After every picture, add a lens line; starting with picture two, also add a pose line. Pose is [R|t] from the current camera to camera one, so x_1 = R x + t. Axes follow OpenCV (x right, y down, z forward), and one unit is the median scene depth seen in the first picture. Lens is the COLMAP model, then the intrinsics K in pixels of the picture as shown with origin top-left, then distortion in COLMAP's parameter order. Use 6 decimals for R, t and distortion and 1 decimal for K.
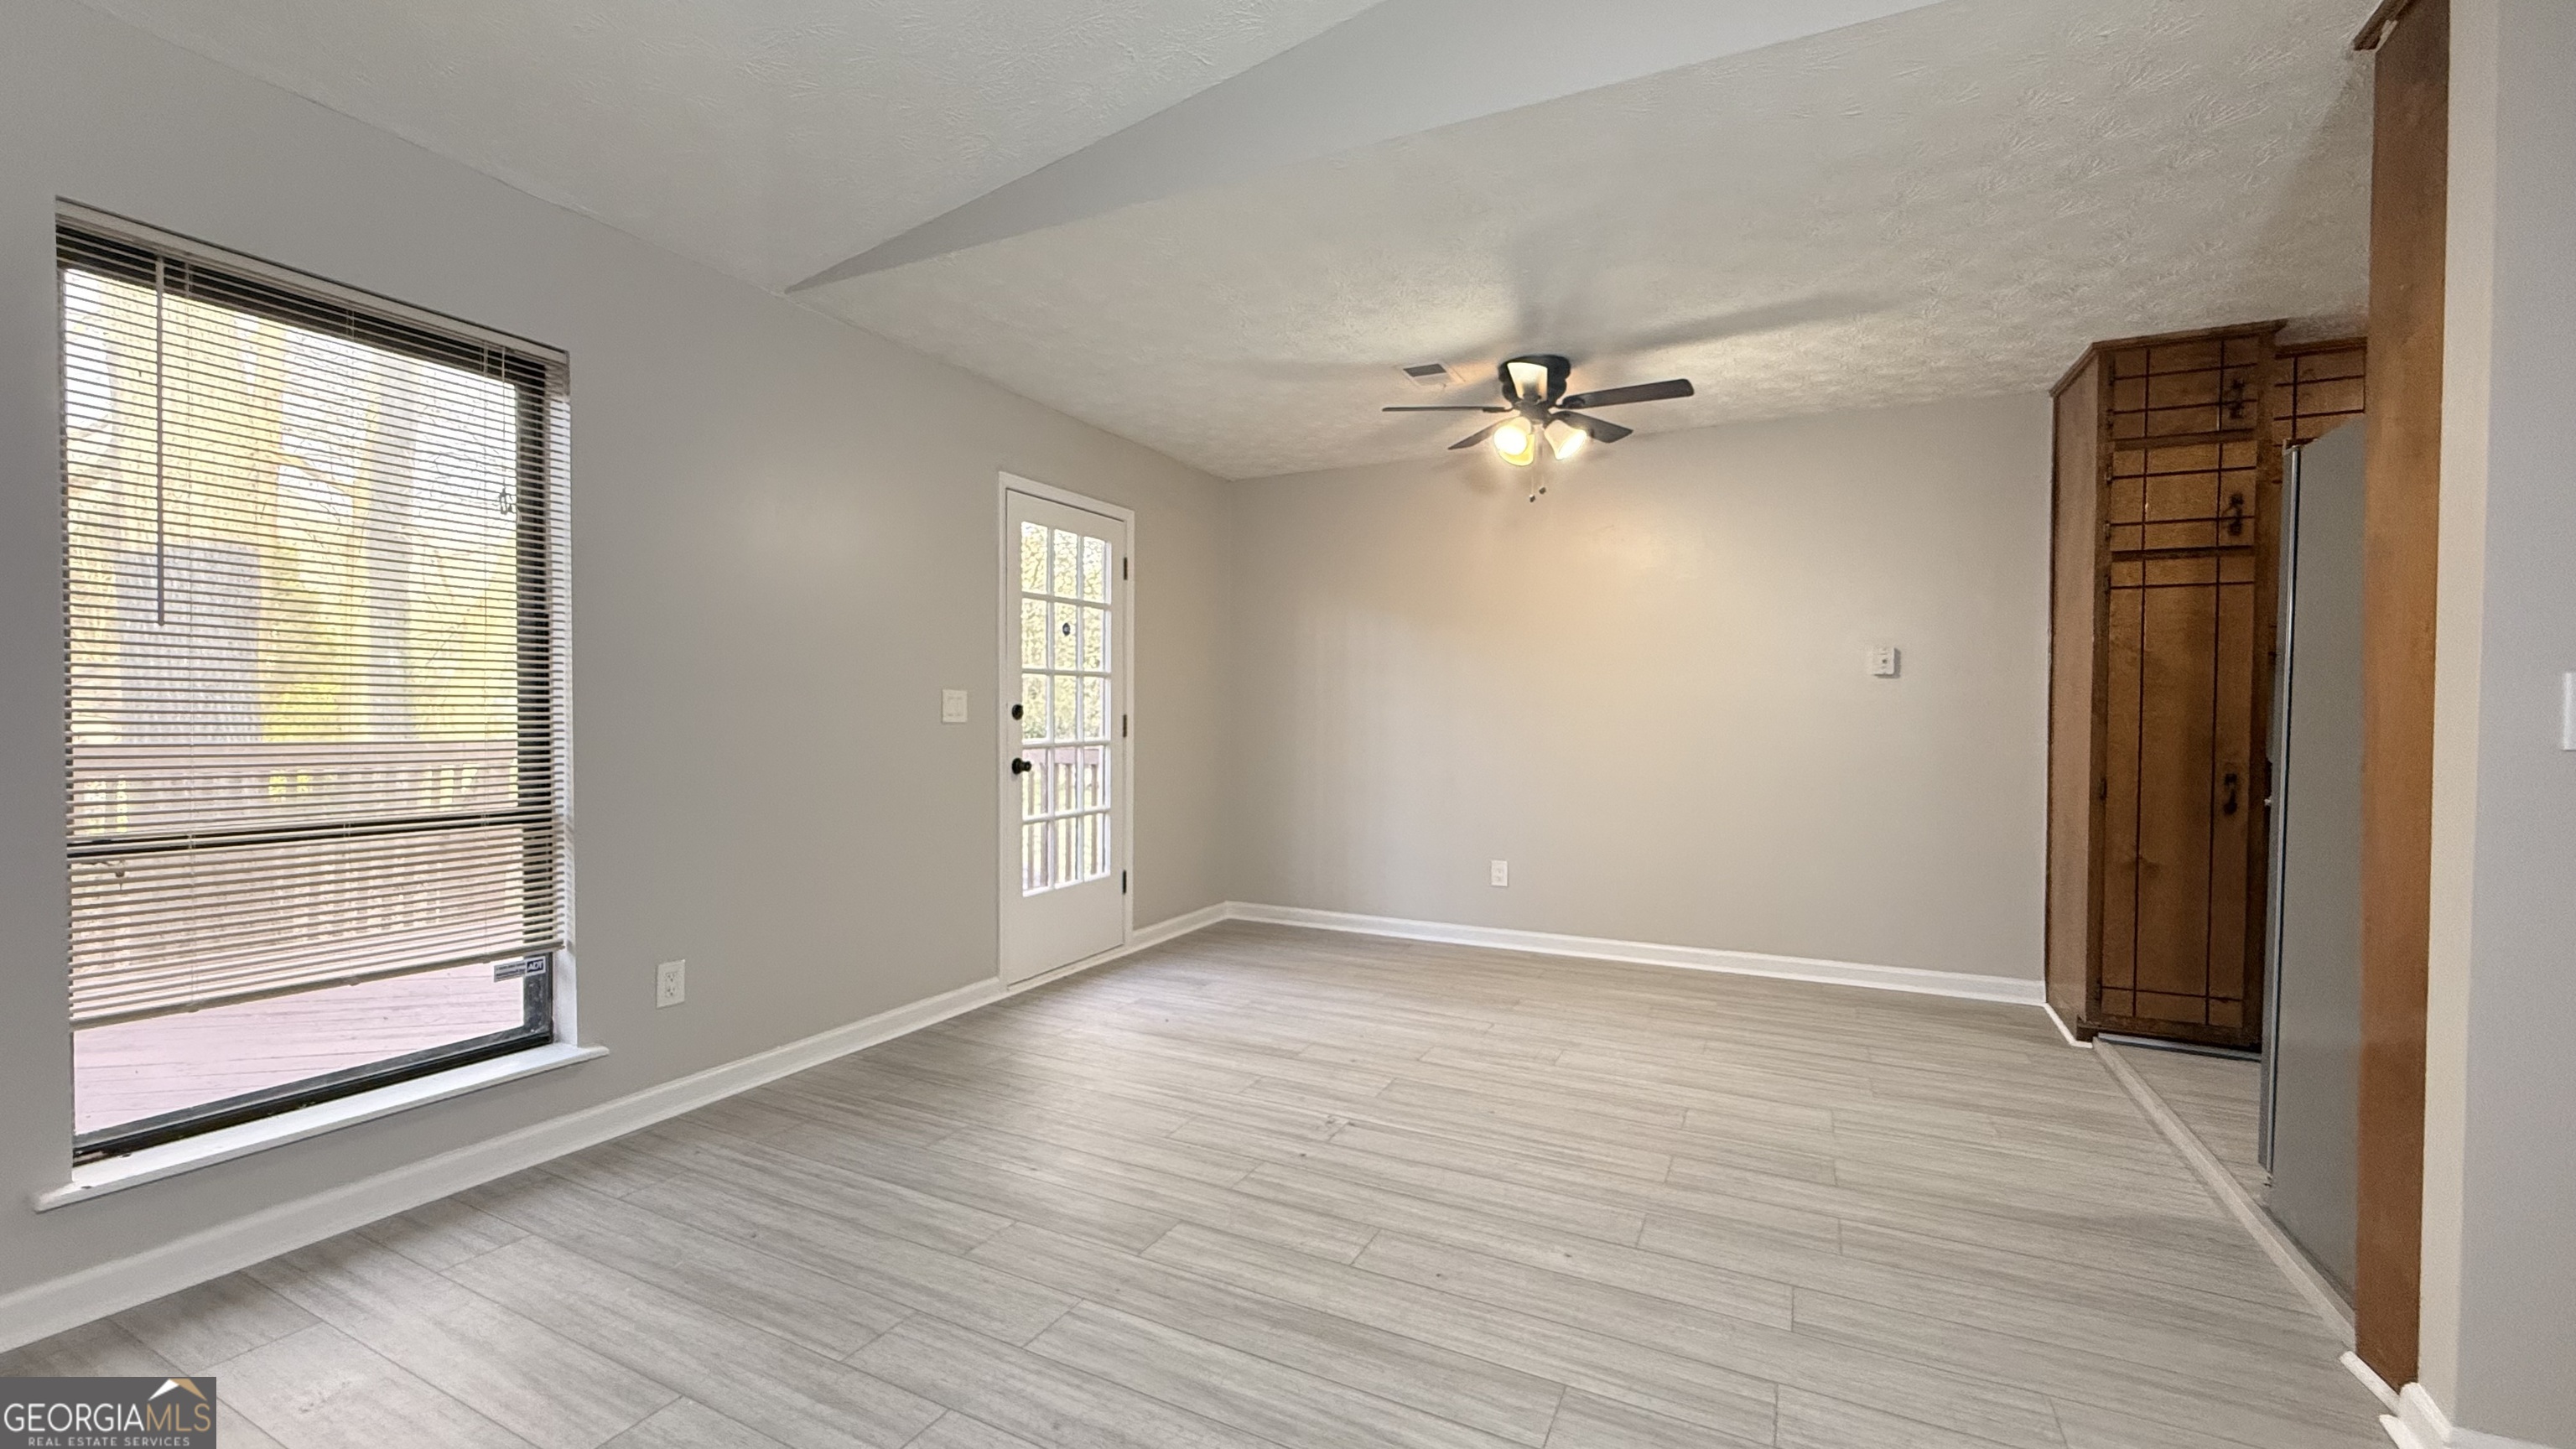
lens RADIAL K [[1027.7, 0, 1279.0], [0, 1027.7, 729.5], [0, 0, 1]] dist [-0.001236, 0.000669]
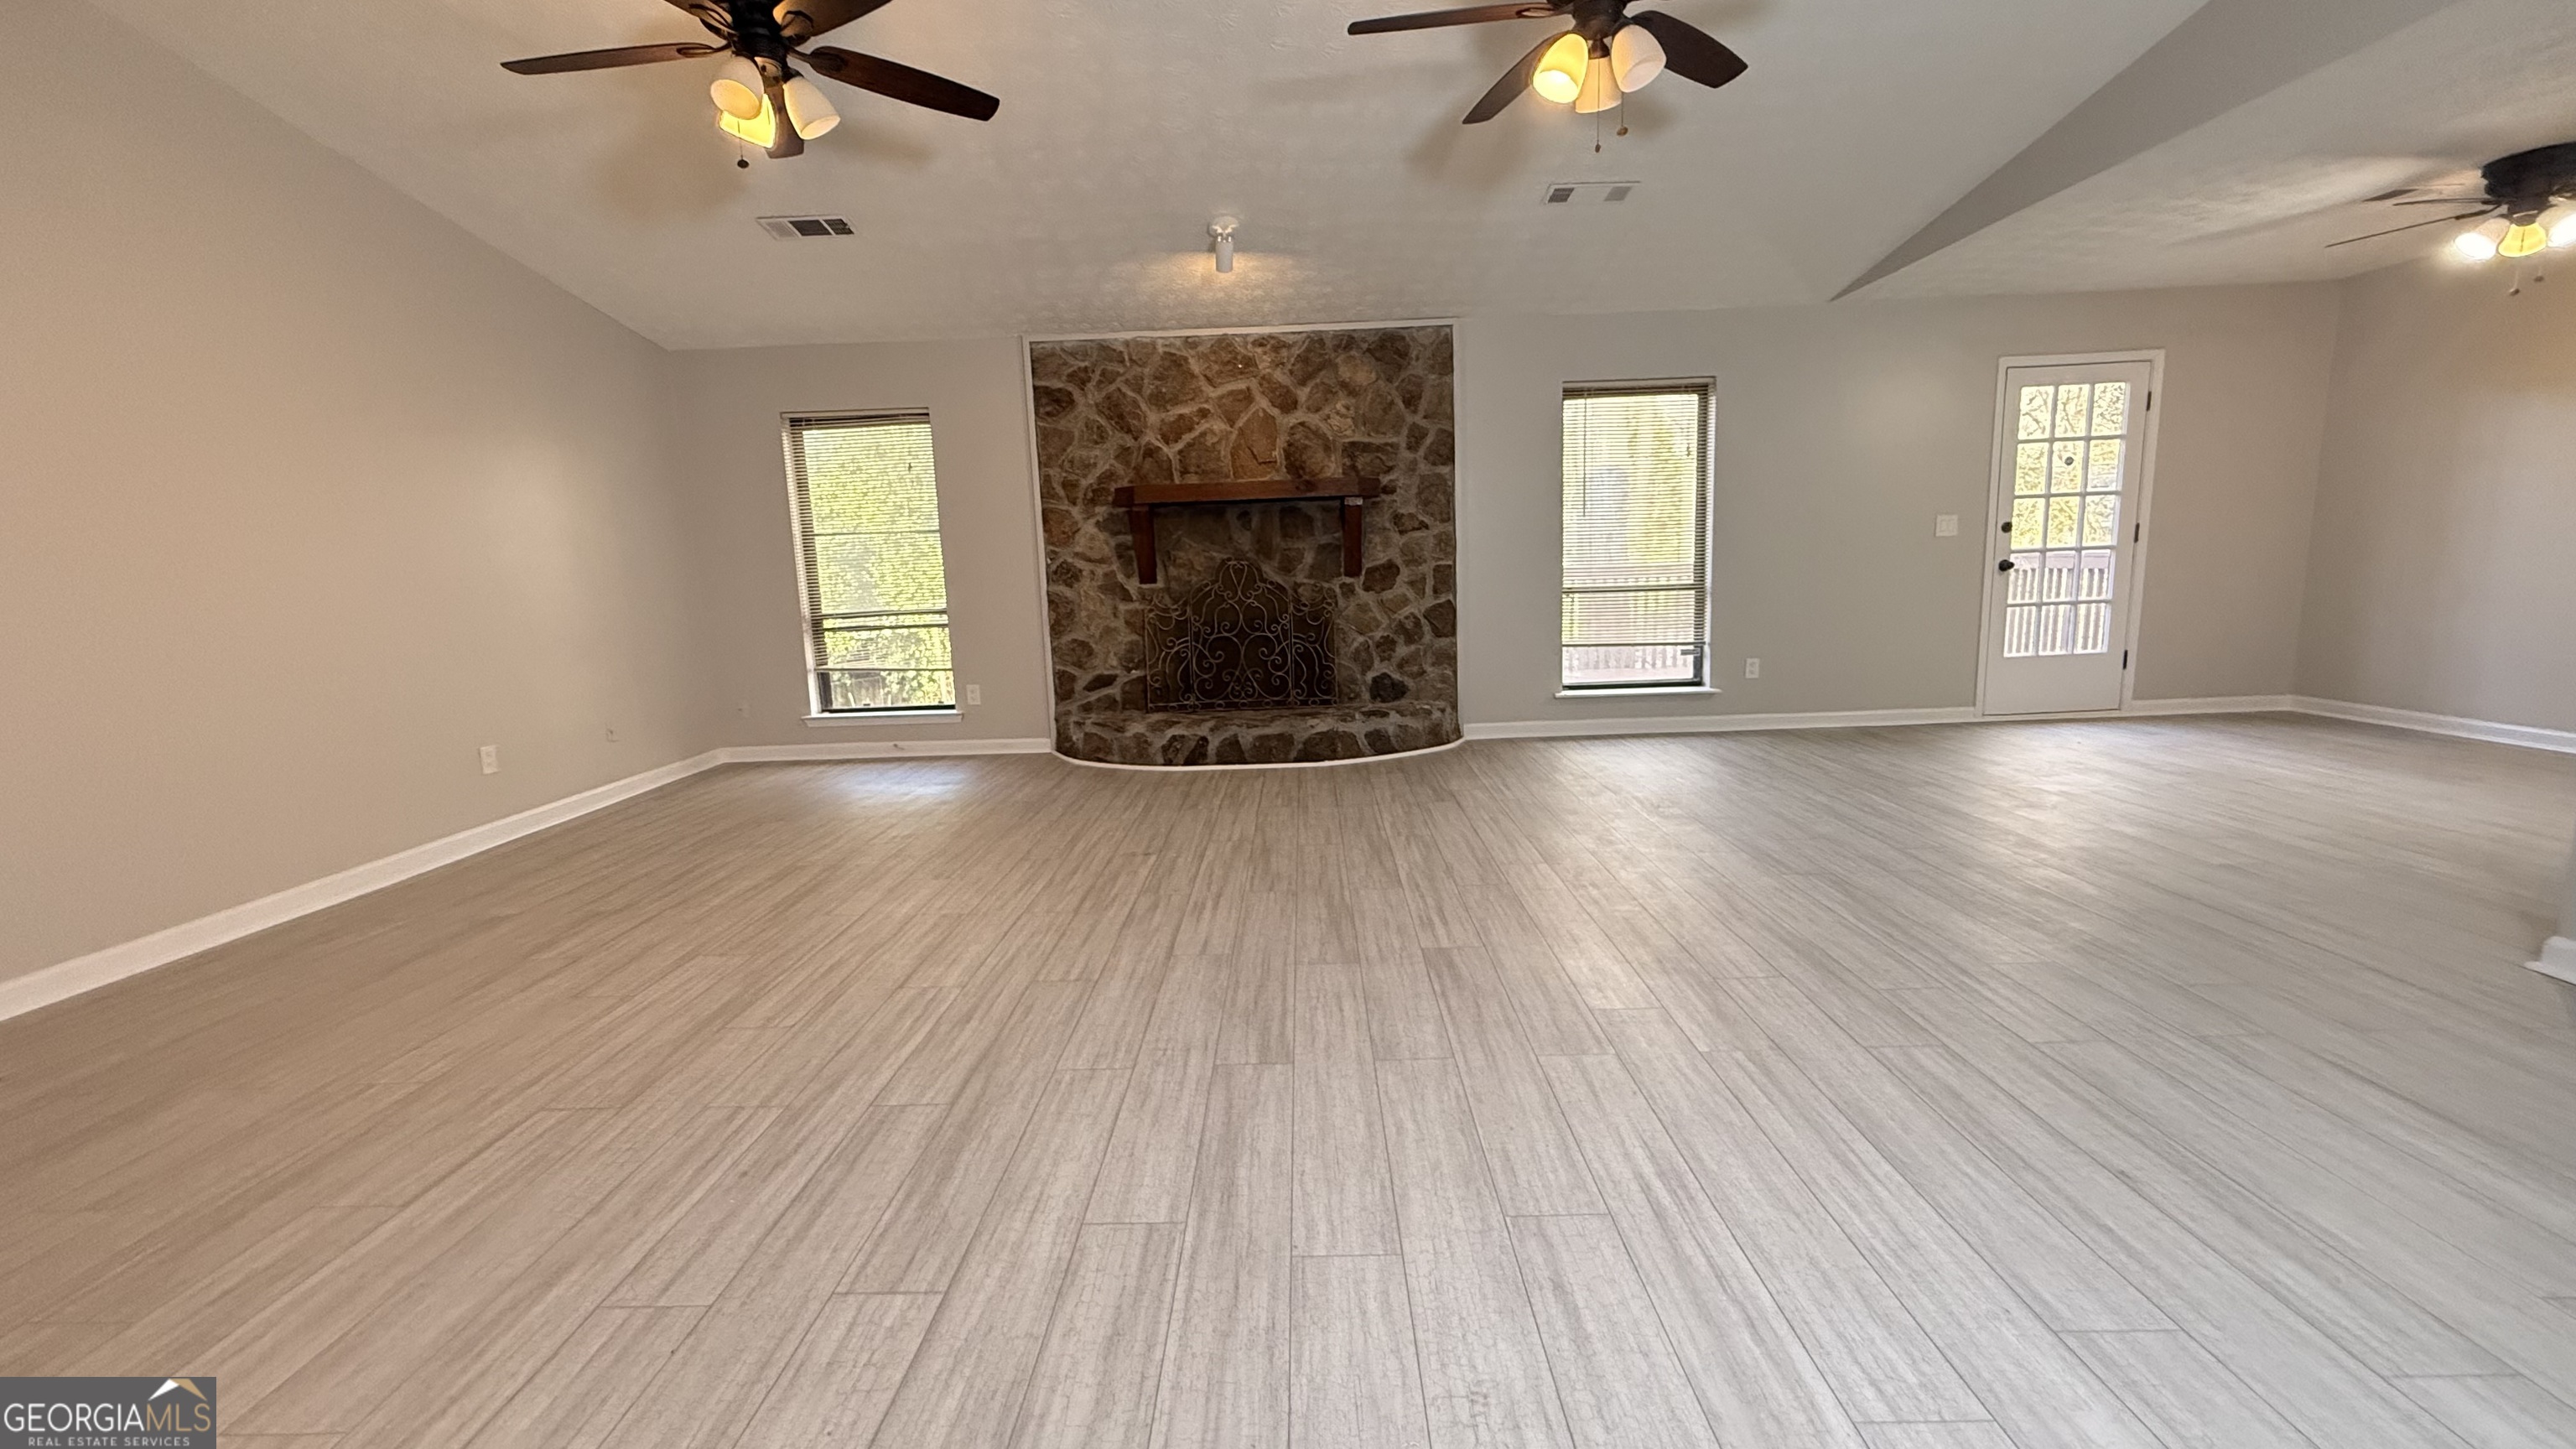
lens RADIAL K [[1027.7, 0, 1279.0], [0, 1027.7, 729.5], [0, 0, 1]] dist [-0.001236, 0.000669]
pose [[0.431006, 0.120144, -0.894315, 0.833198], [0.028964, 0.988744, 0.146788, 0.029900], [0.901884, -0.089170, 0.422675, -0.730563]]
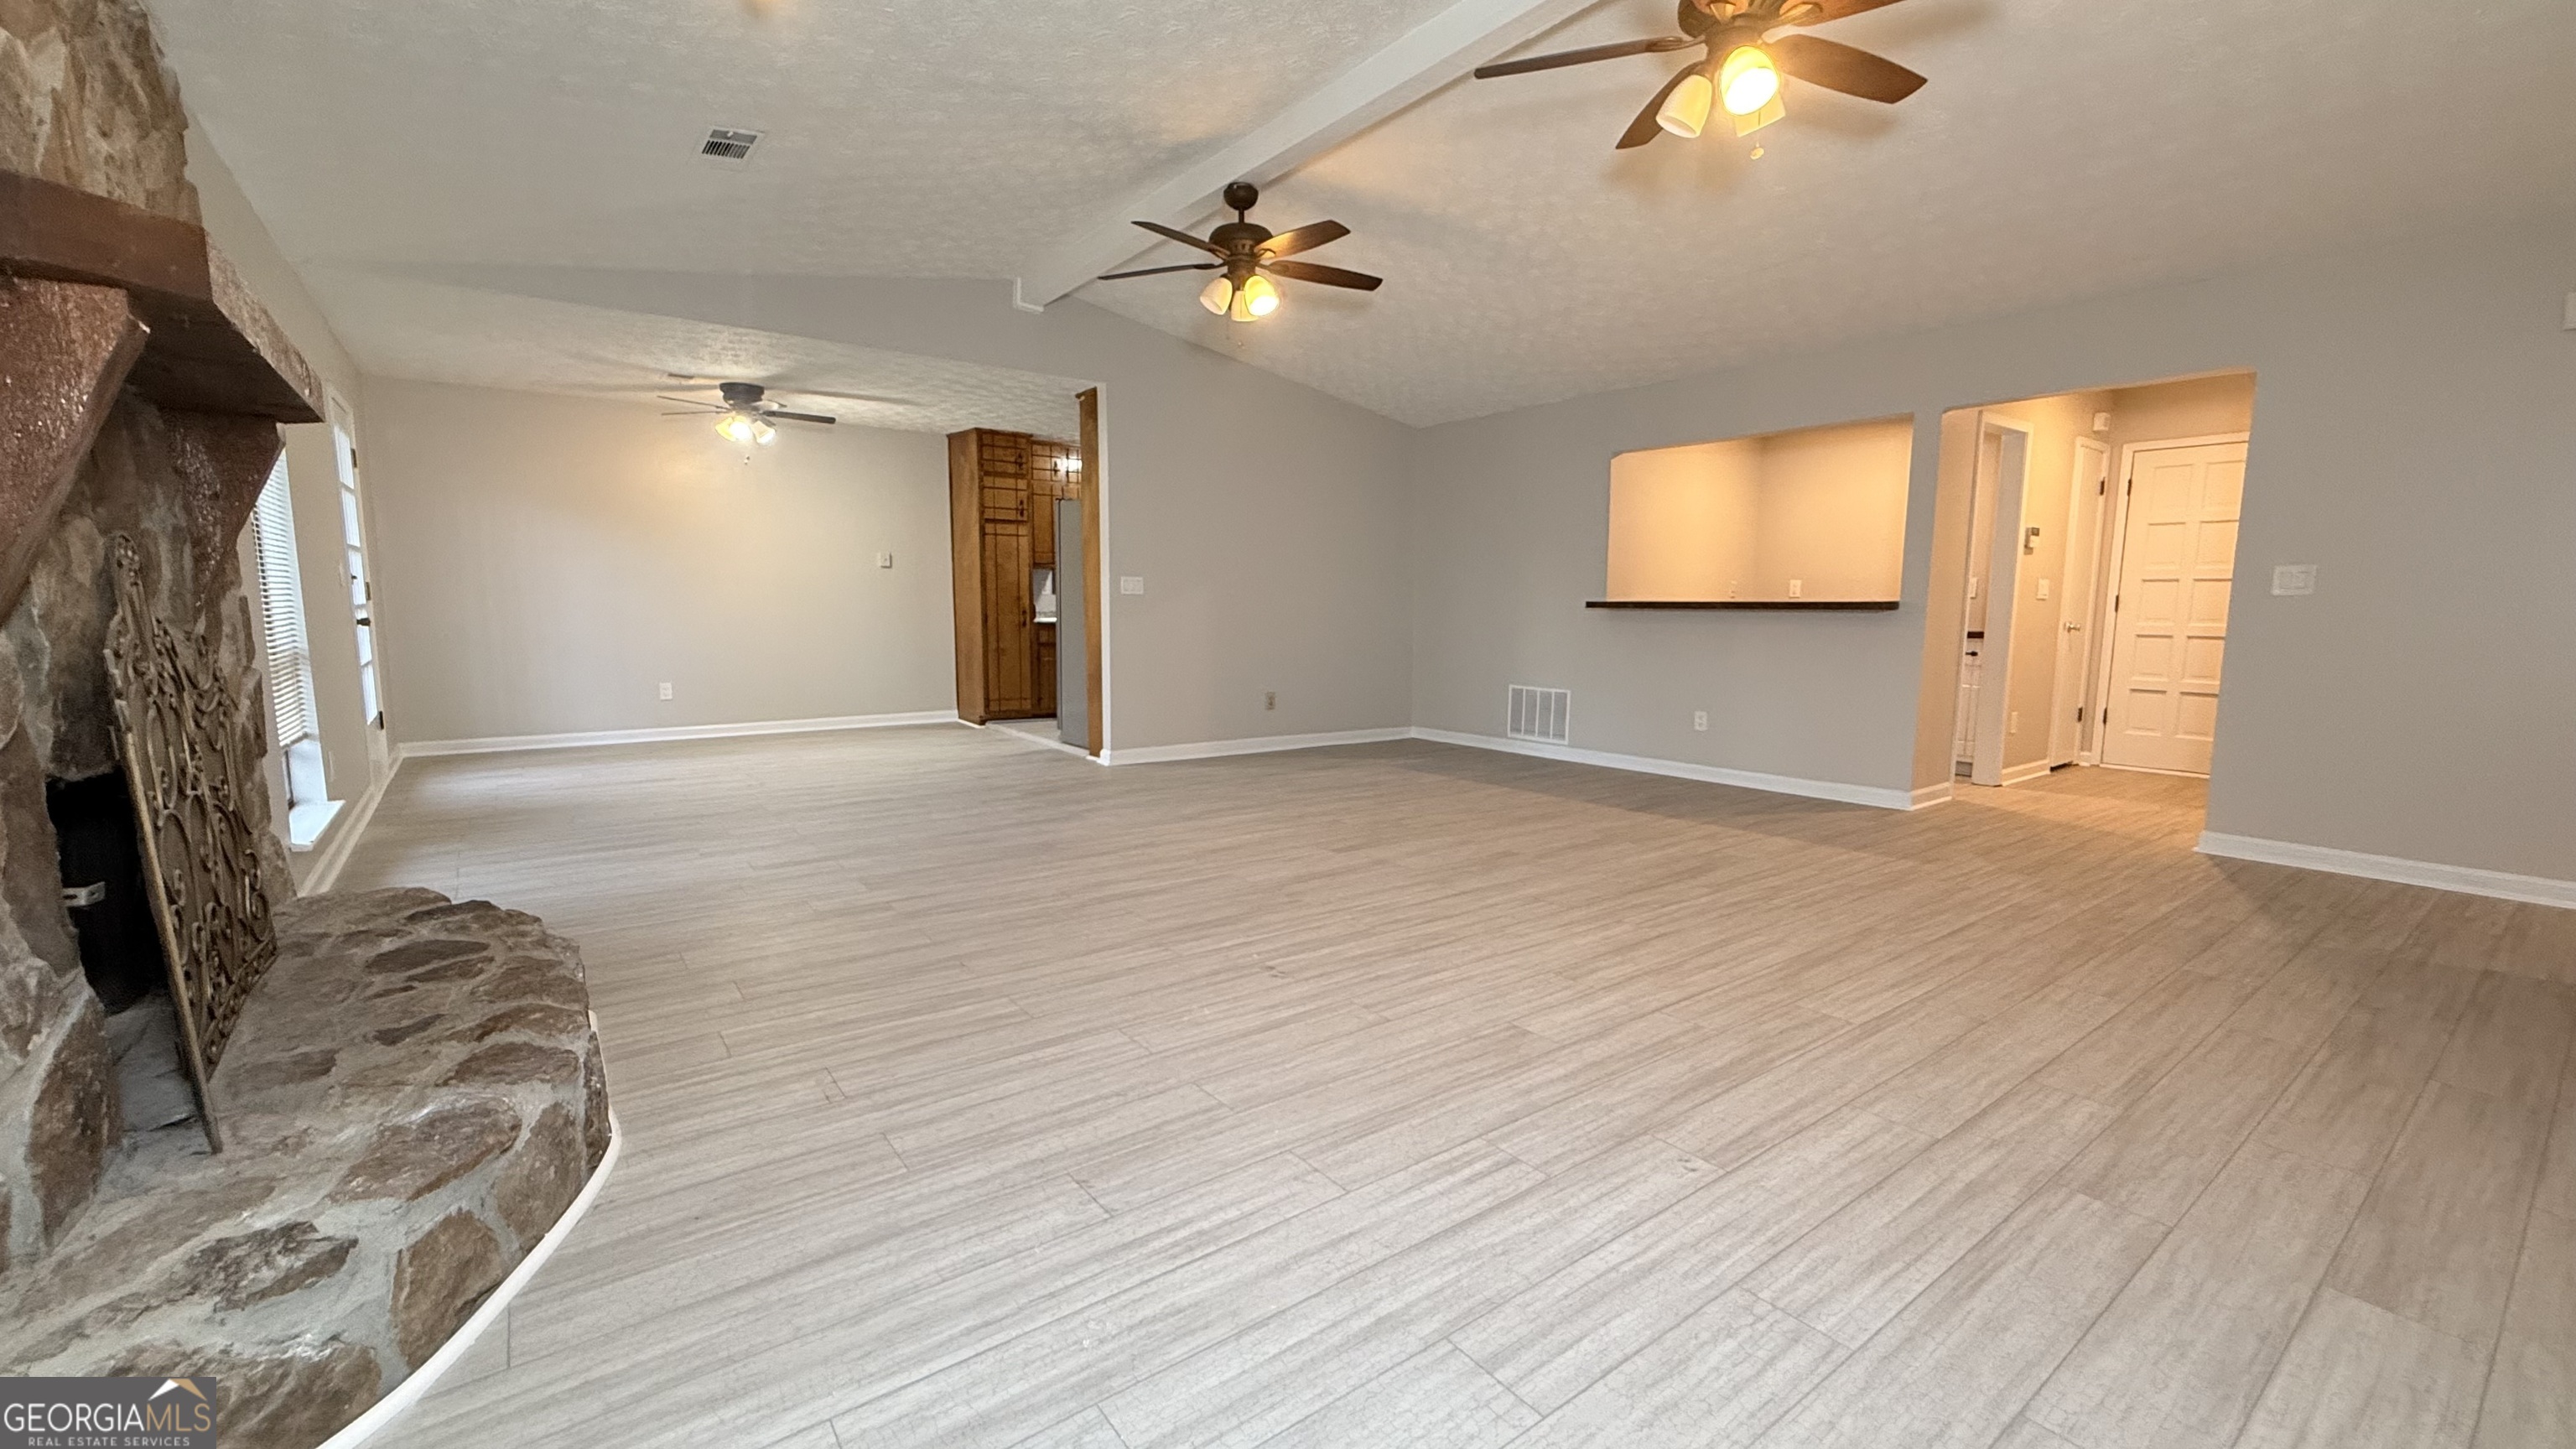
lens RADIAL K [[1027.7, 0, 1279.0], [0, 1027.7, 729.5], [0, 0, 1]] dist [-0.001236, 0.000669]
pose [[0.447859, -0.113718, 0.886843, -1.172062], [0.008473, 0.992374, 0.122971, 0.028765], [-0.894064, -0.047559, 0.445407, -0.775579]]
